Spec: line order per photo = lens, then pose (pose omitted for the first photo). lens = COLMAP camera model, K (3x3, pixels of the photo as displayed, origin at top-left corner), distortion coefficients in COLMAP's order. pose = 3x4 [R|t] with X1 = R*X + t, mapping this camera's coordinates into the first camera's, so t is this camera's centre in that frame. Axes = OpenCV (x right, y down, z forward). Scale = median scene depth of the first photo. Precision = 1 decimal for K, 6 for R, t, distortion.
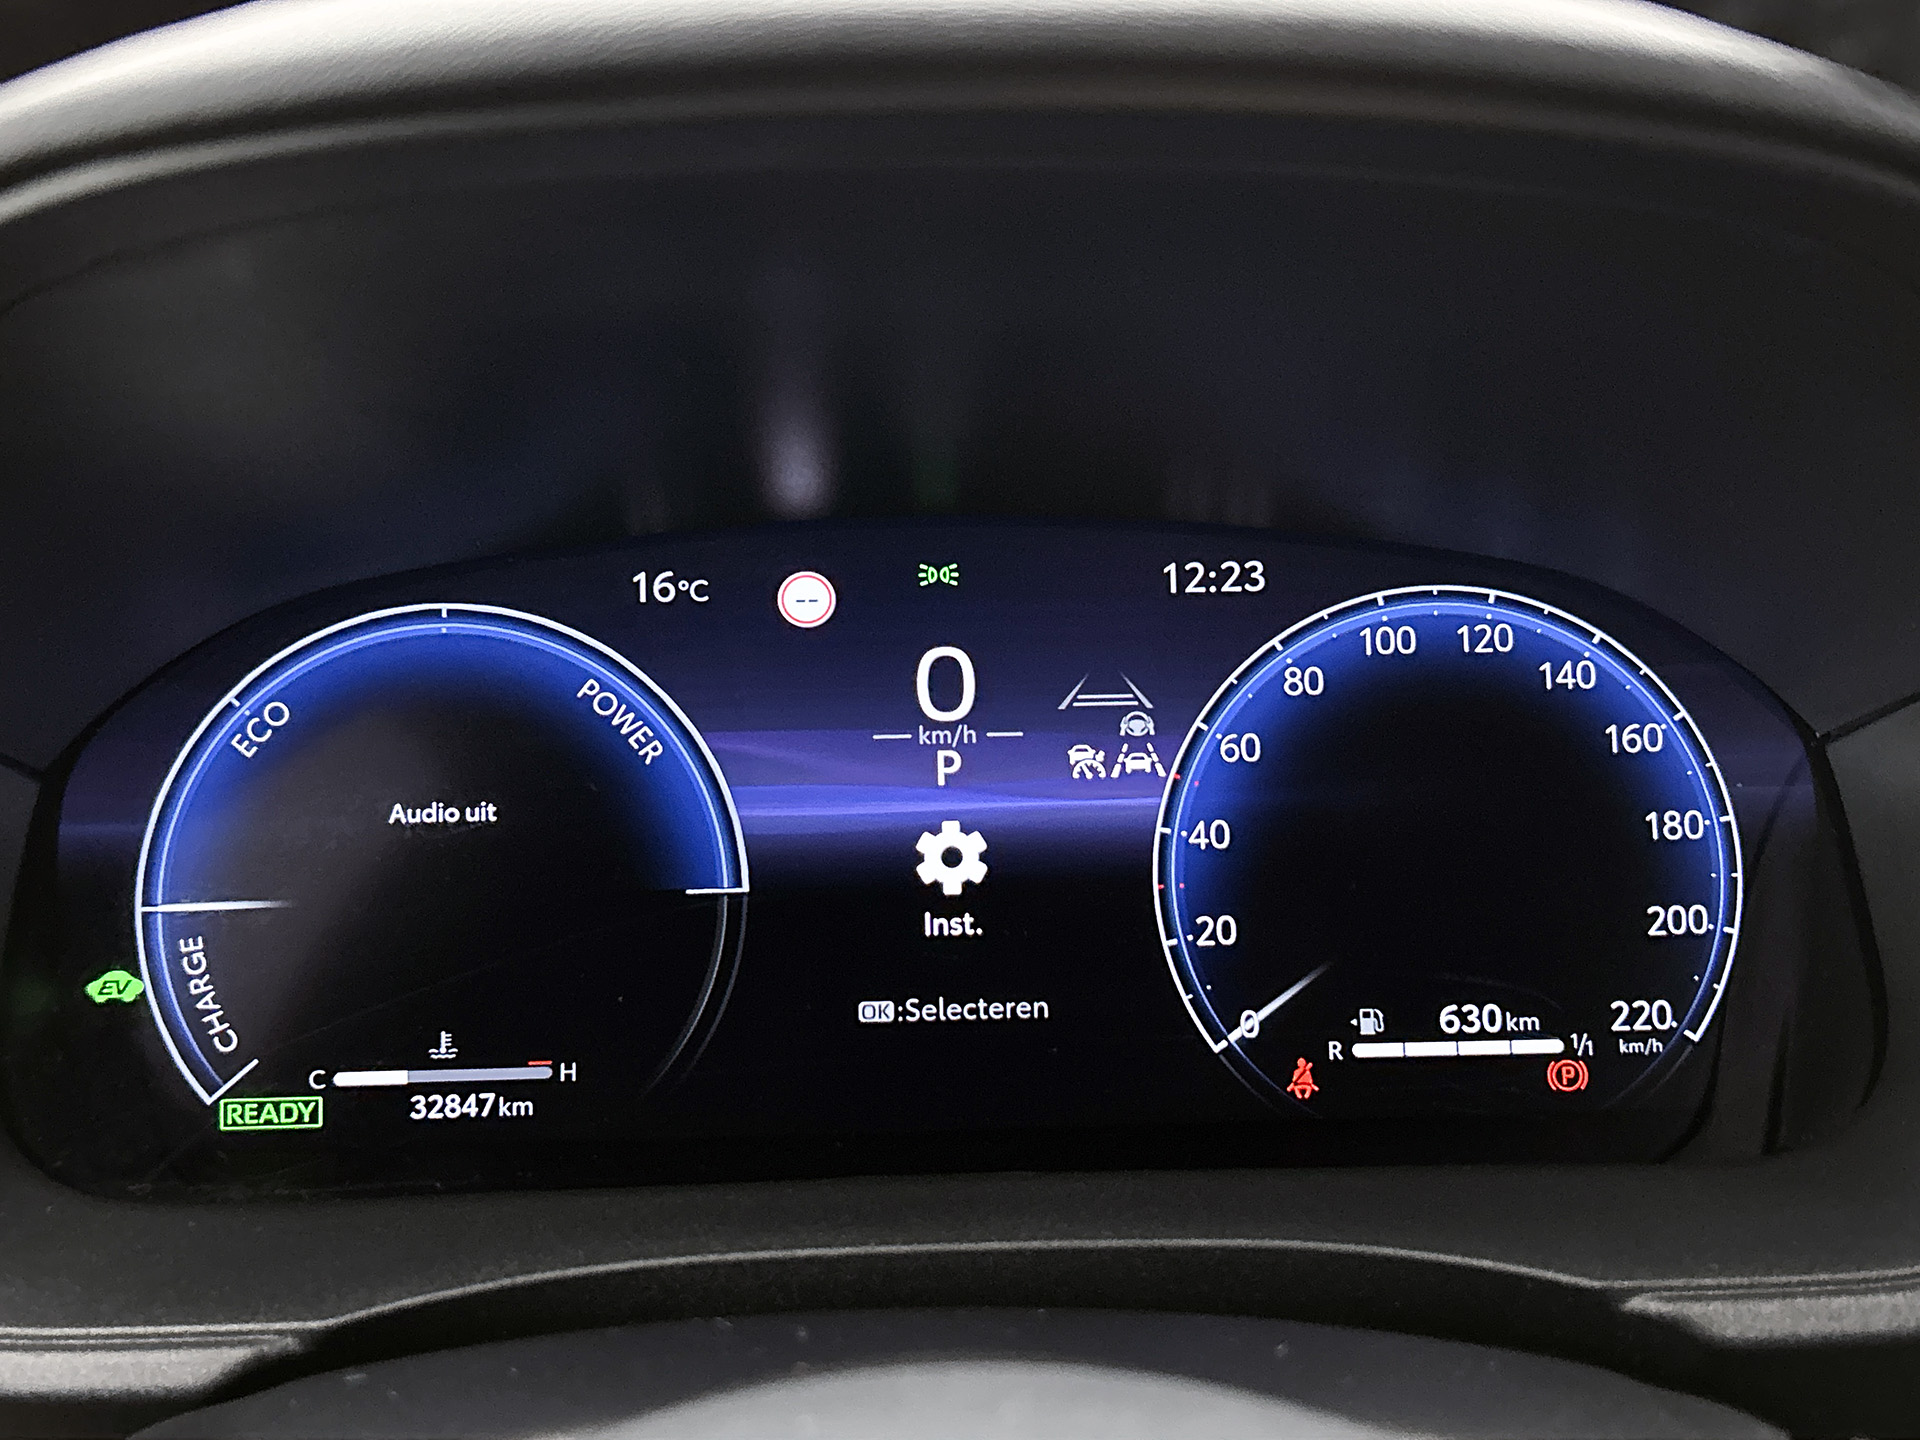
lens RADIAL K [[2054.5, 0, 955.4], [0, 2054.5, 717.8], [0, 0, 1]] dist [0.066566, 0.000000]
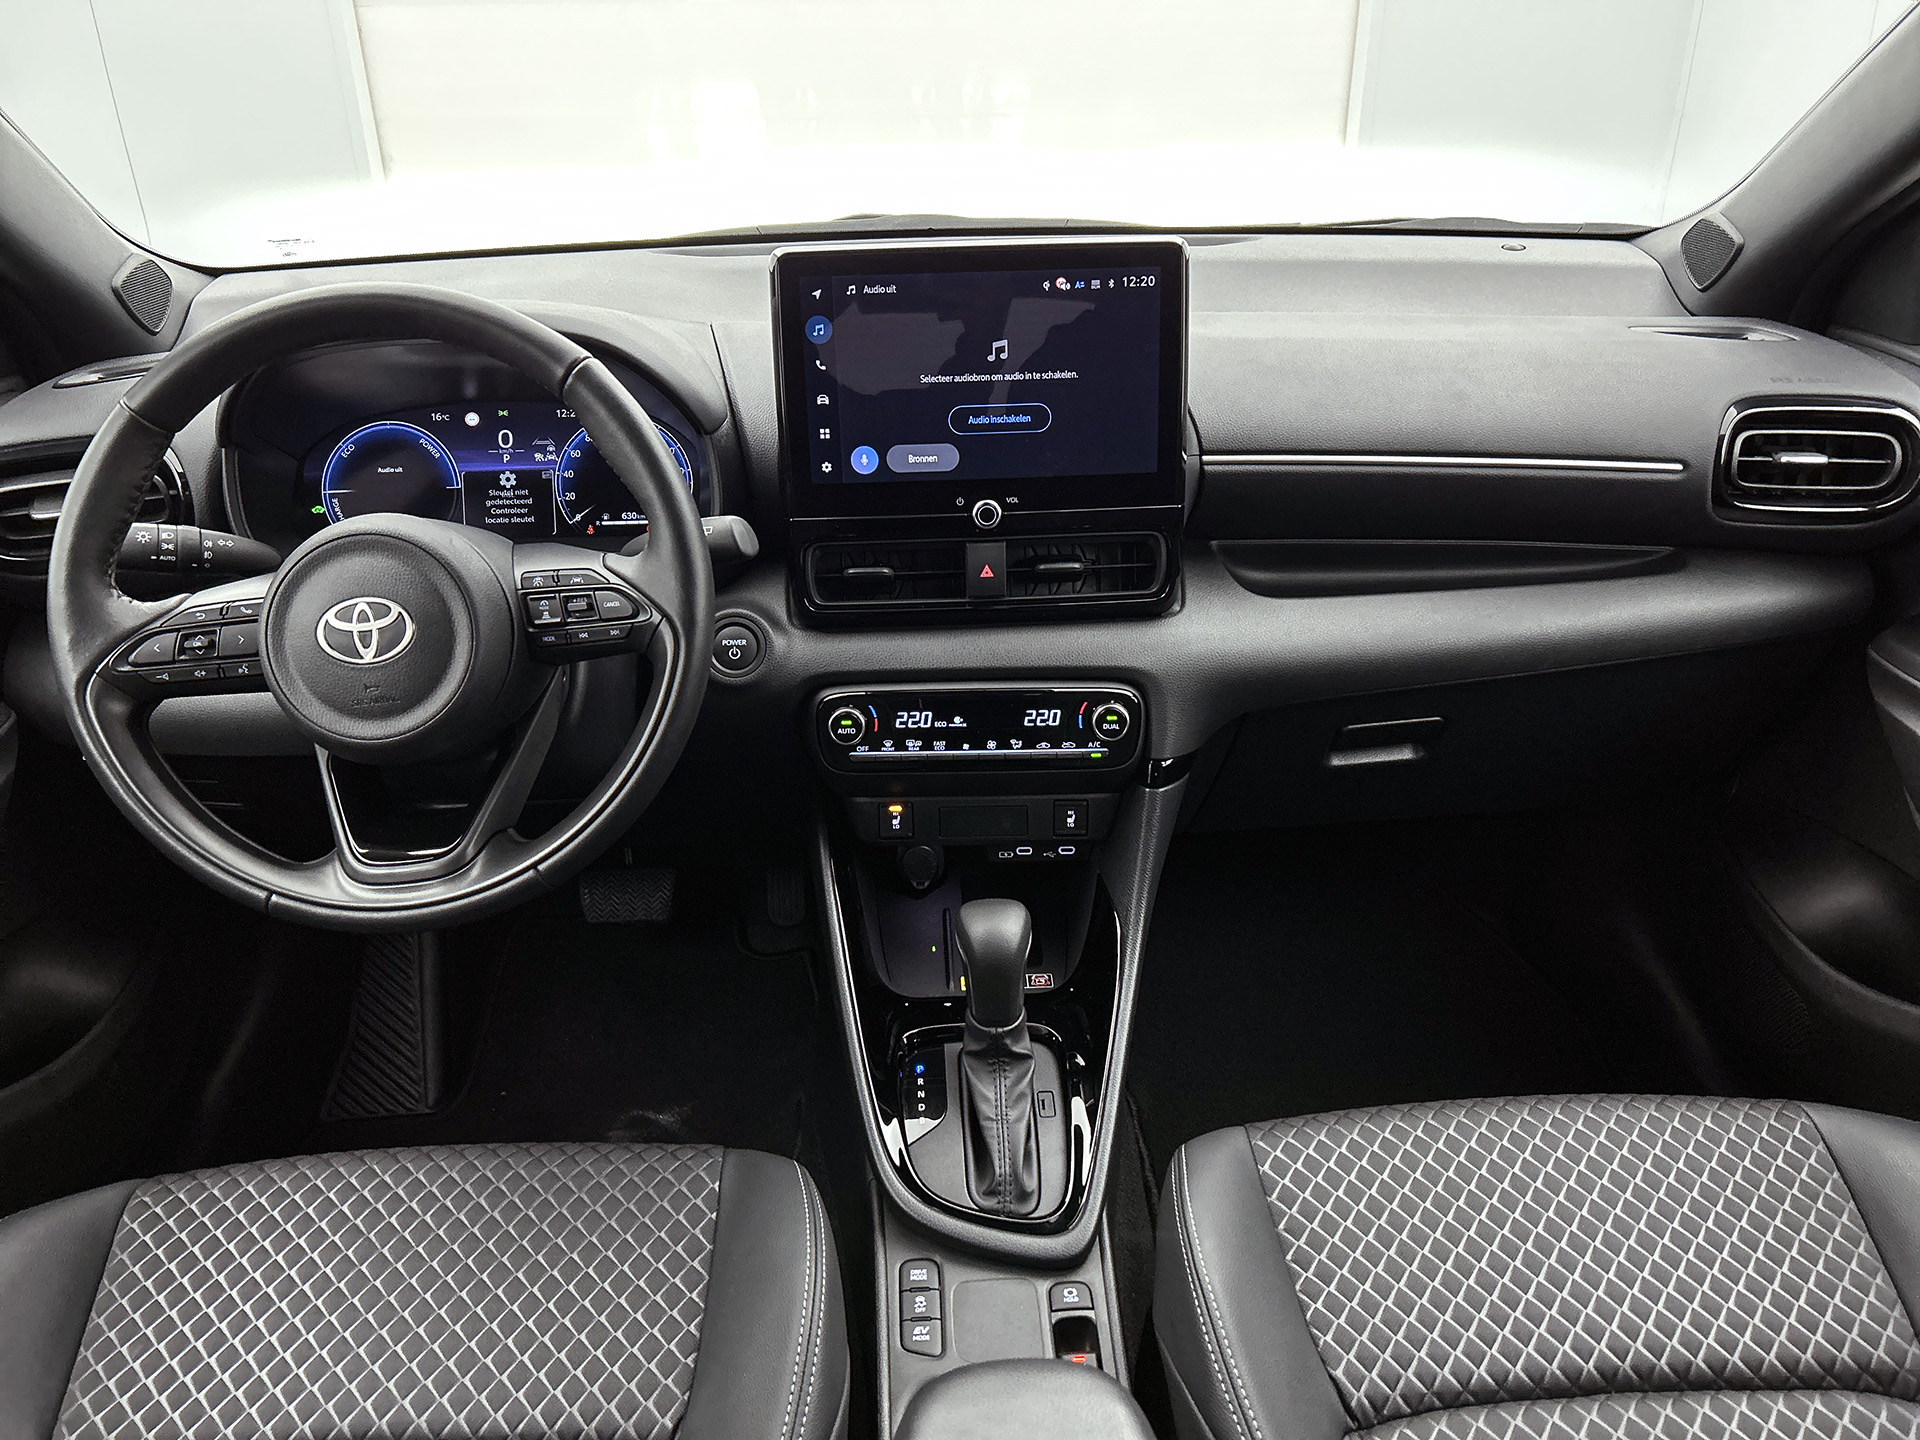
lens RADIAL K [[1476.4, 0, 971.6], [0, 1476.4, 730.1], [0, 0, 1]] dist [0.042102, -0.054746]
pose [[0.999826, -0.014520, 0.011672, 0.928151], [0.012933, 0.991924, 0.126170, 0.209163], [-0.013409, -0.125997, 0.991940, -2.179602]]
